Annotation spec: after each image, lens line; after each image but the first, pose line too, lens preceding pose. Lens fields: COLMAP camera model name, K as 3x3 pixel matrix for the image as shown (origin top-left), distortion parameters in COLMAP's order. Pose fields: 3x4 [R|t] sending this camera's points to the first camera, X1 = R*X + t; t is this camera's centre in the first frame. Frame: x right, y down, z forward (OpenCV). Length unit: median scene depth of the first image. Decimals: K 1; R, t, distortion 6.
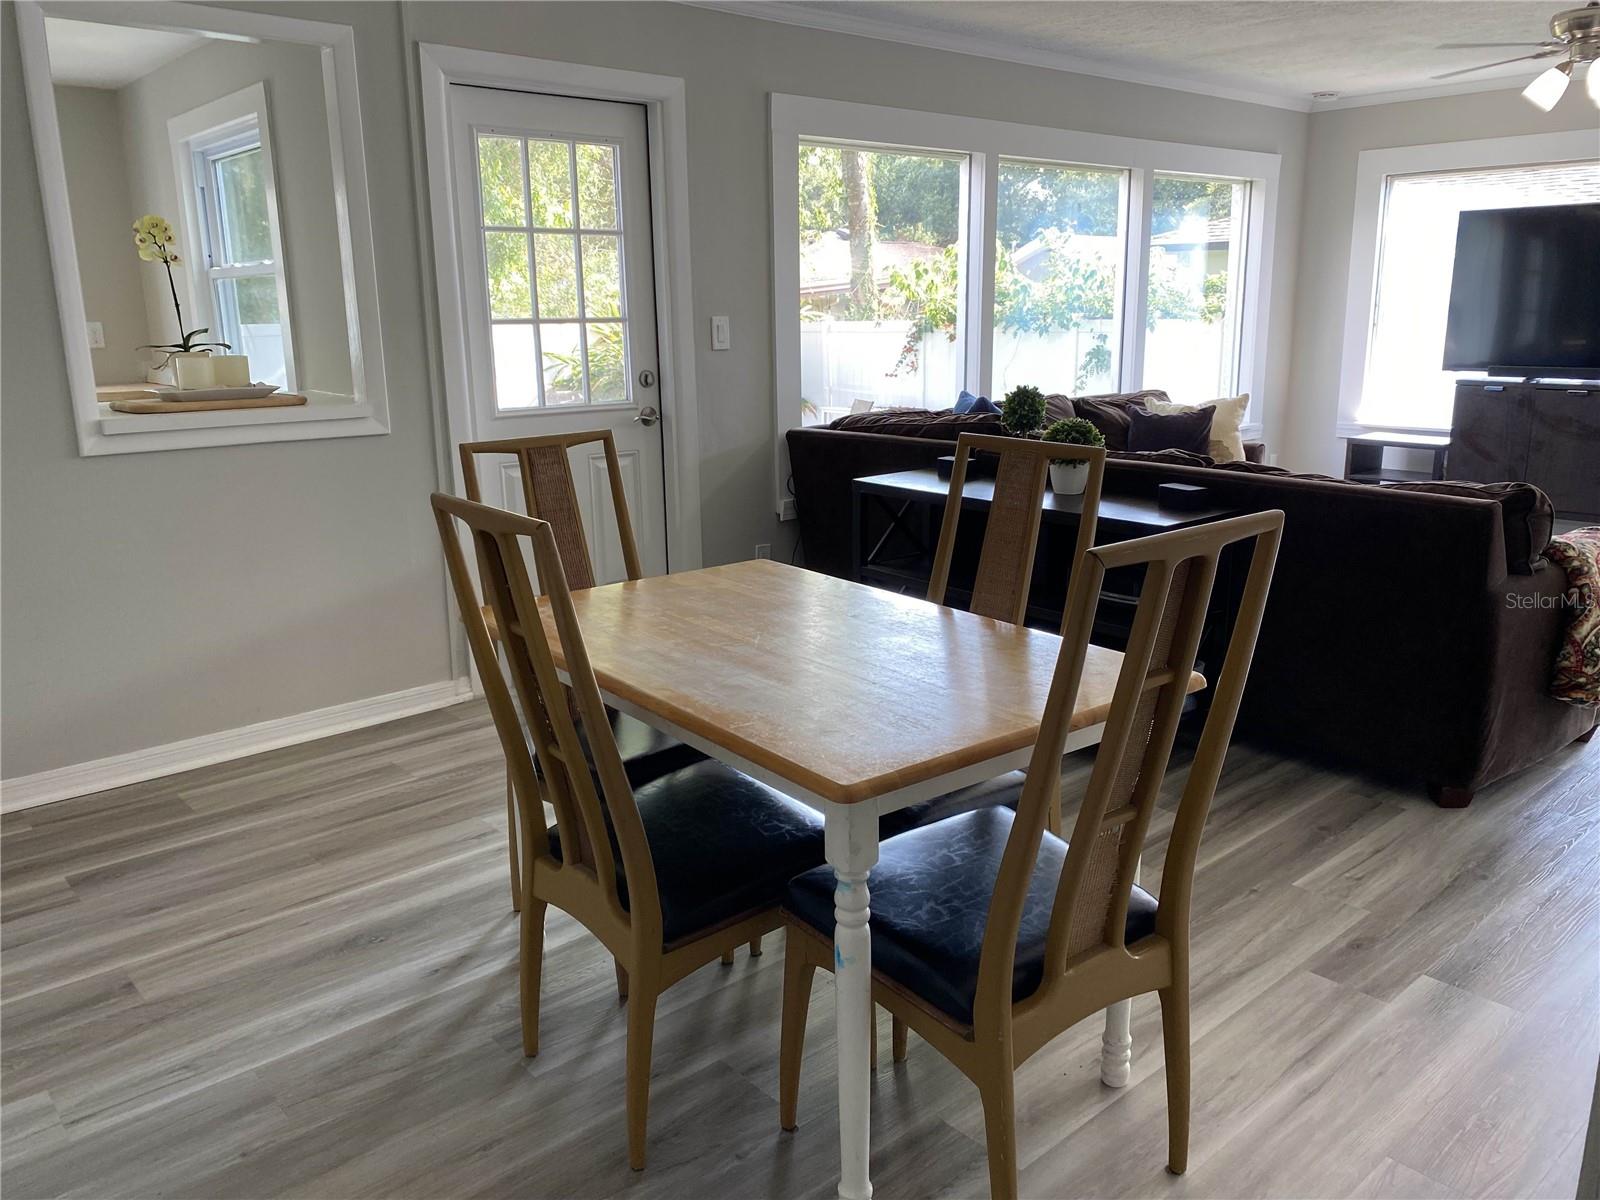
lens RADIAL K [[1226.6, 0, 800.3], [0, 1226.6, 600.7], [0, 0, 1]] dist [0.026975, -0.005766]
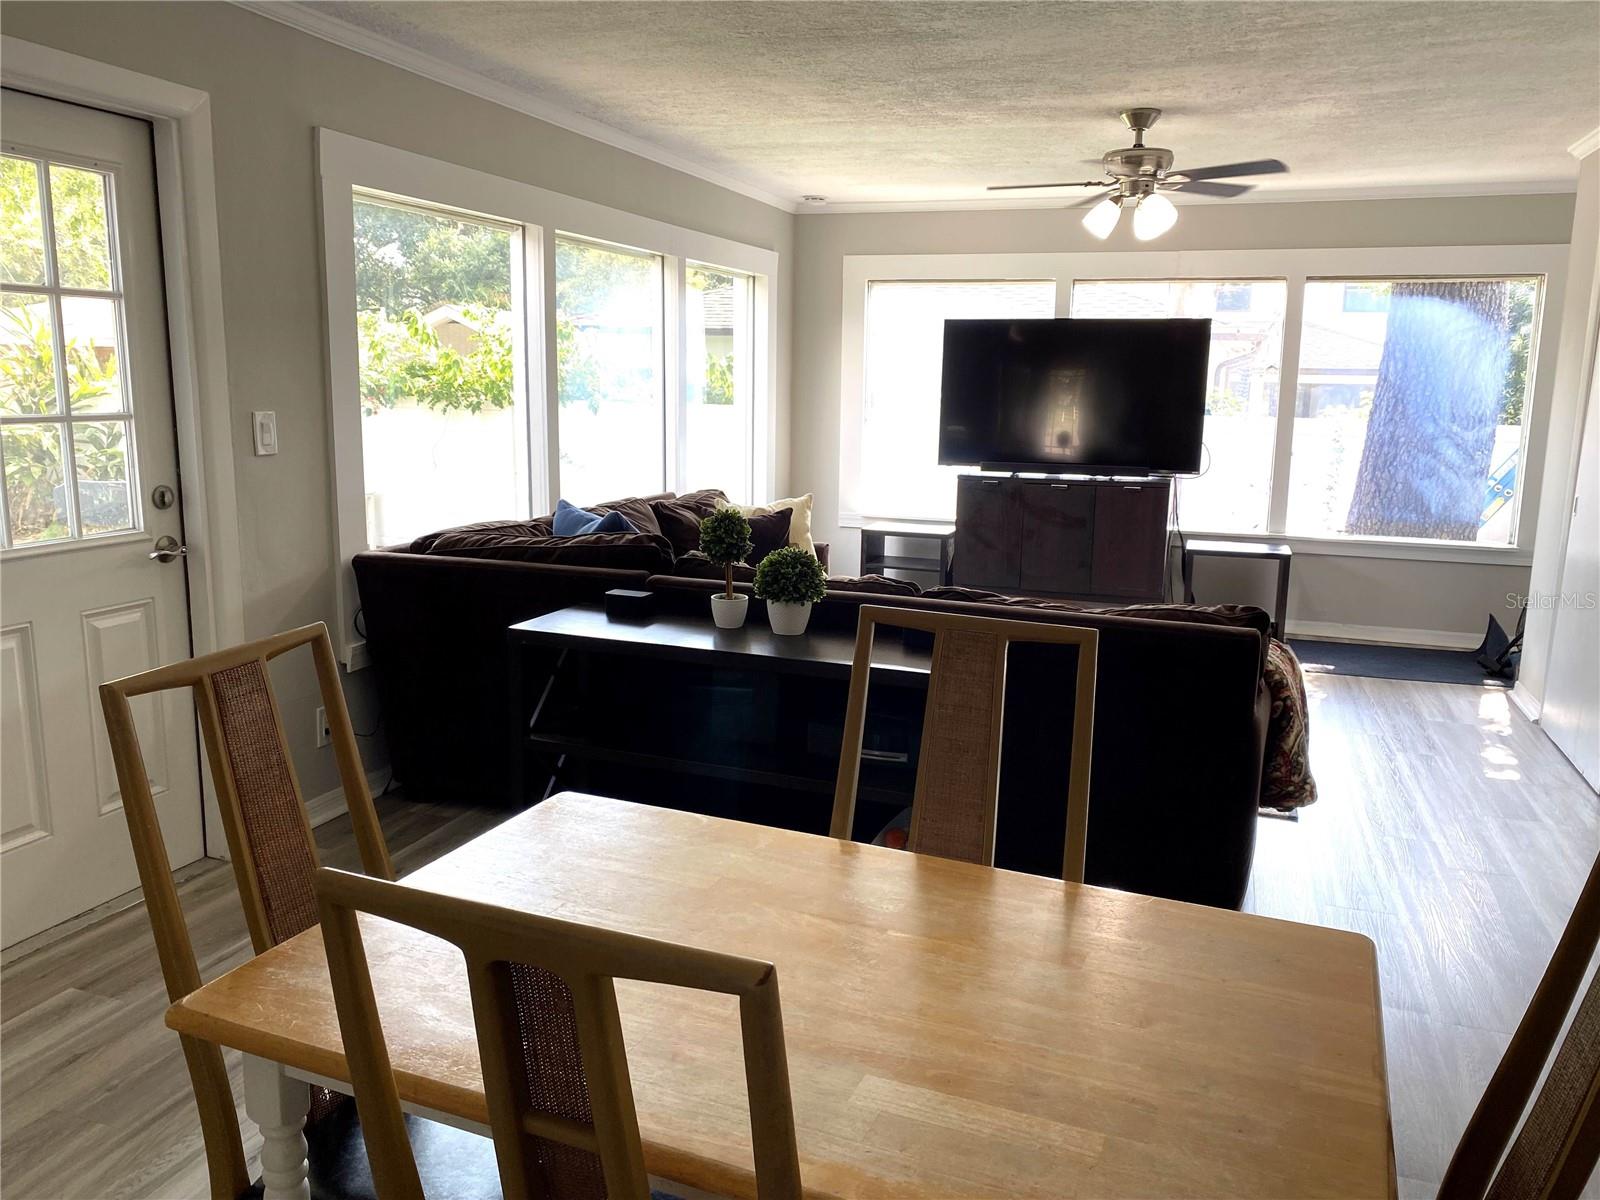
lens RADIAL K [[1226.6, 0, 799.3], [0, 1226.6, 599.2], [0, 0, 1]] dist [0.026975, -0.005766]
pose [[0.872325, -0.059284, 0.485318, -0.134525], [0.085328, 0.995848, -0.031723, -0.058740], [-0.481422, 0.069084, 0.873762, 0.172392]]
